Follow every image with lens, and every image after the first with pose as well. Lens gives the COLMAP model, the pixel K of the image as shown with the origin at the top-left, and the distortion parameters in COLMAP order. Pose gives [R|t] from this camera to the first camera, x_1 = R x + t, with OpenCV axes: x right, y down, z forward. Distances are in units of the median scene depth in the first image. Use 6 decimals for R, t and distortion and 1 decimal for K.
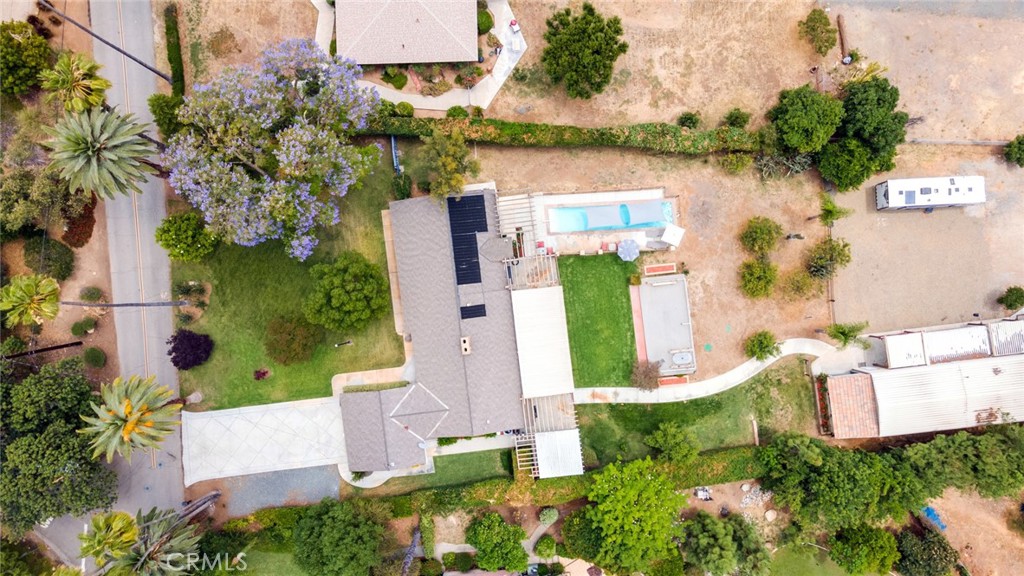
lens RADIAL K [[746.8, 0, 512.7], [0, 746.8, 287.2], [0, 0, 1]] dist [0.047395, -0.009430]
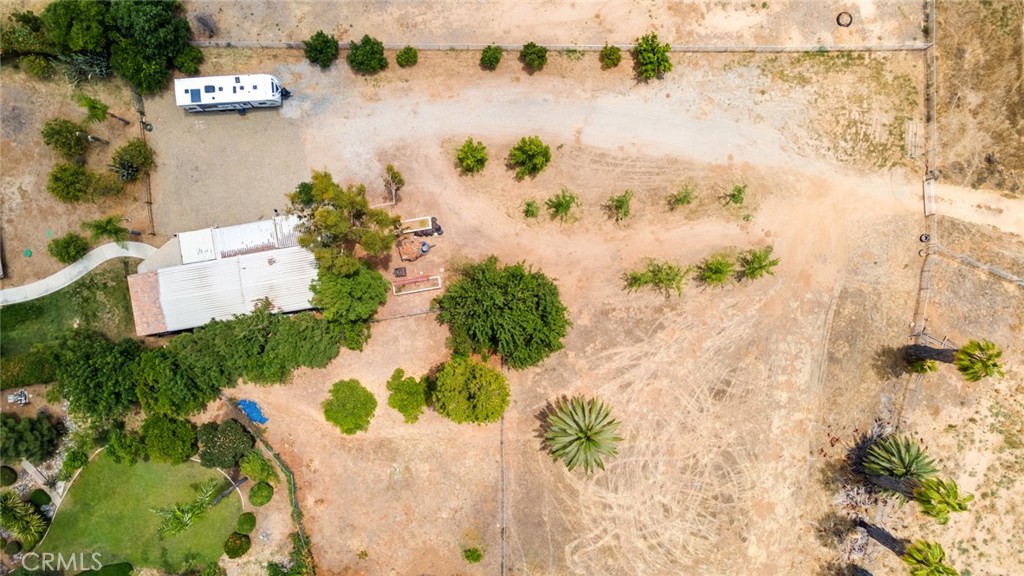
lens RADIAL K [[746.8, 0, 505.2], [0, 746.8, 288.7], [0, 0, 1]] dist [0.047395, -0.009430]
pose [[0.999432, -0.032734, 0.007948, 0.887073], [0.032779, 0.999447, -0.005530, 0.154292], [-0.007763, 0.005787, 0.999953, -0.018759]]
